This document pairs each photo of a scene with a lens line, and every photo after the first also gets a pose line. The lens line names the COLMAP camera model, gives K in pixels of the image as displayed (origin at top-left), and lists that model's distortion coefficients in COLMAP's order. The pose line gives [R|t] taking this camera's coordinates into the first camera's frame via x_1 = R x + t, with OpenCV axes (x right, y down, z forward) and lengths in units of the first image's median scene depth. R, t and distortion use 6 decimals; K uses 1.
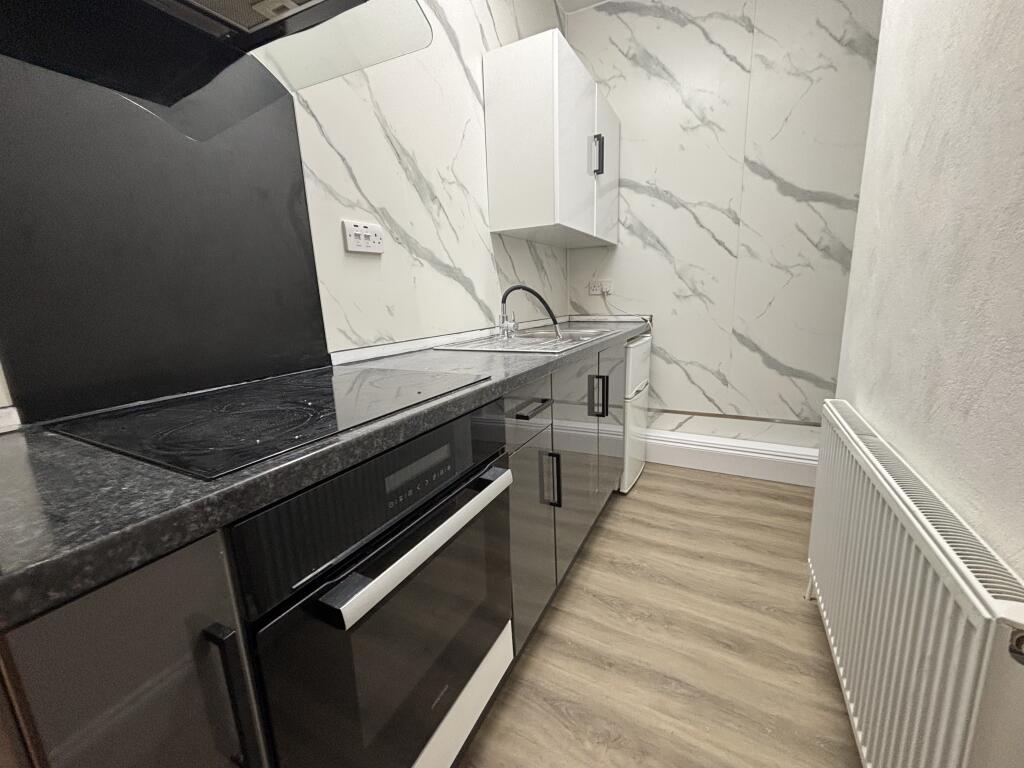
lens RADIAL K [[416.4, 0, 516.6], [0, 416.4, 382.3], [0, 0, 1]] dist [-0.008331, 0.000073]
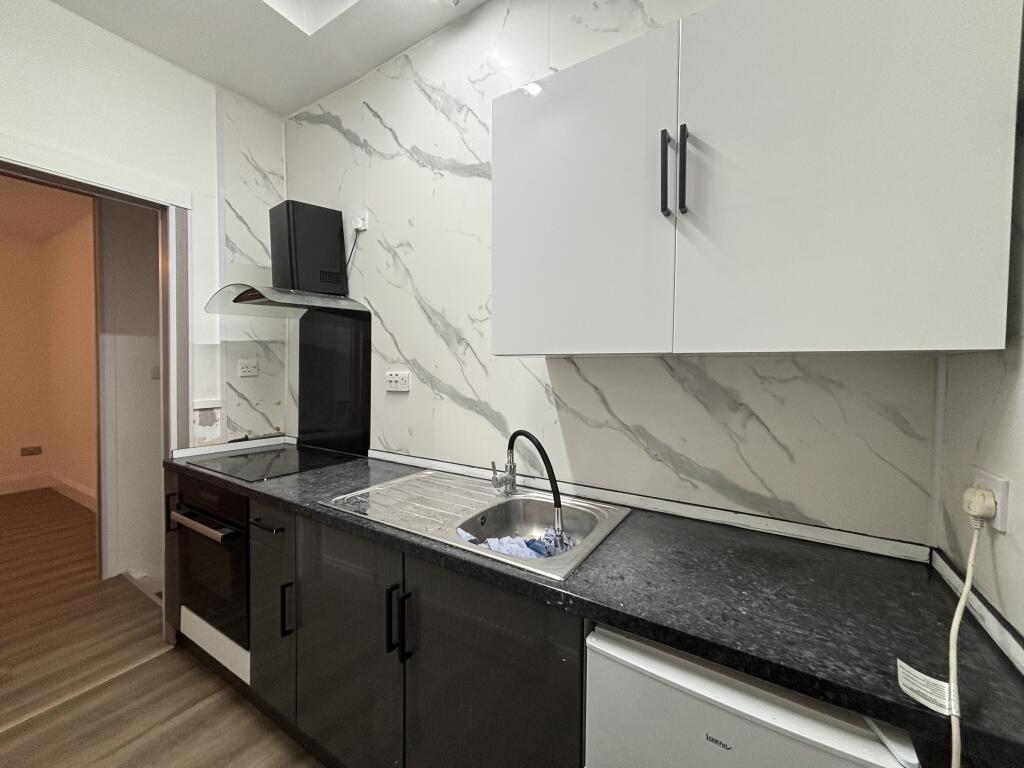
lens RADIAL K [[416.4, 0, 516.0], [0, 416.4, 377.9], [0, 0, 1]] dist [-0.008331, 0.000073]
pose [[-0.069334, 0.066038, -0.995405, 0.964849], [-0.201765, 0.976257, 0.078821, -0.497702], [0.976977, 0.206303, -0.054364, 1.317345]]
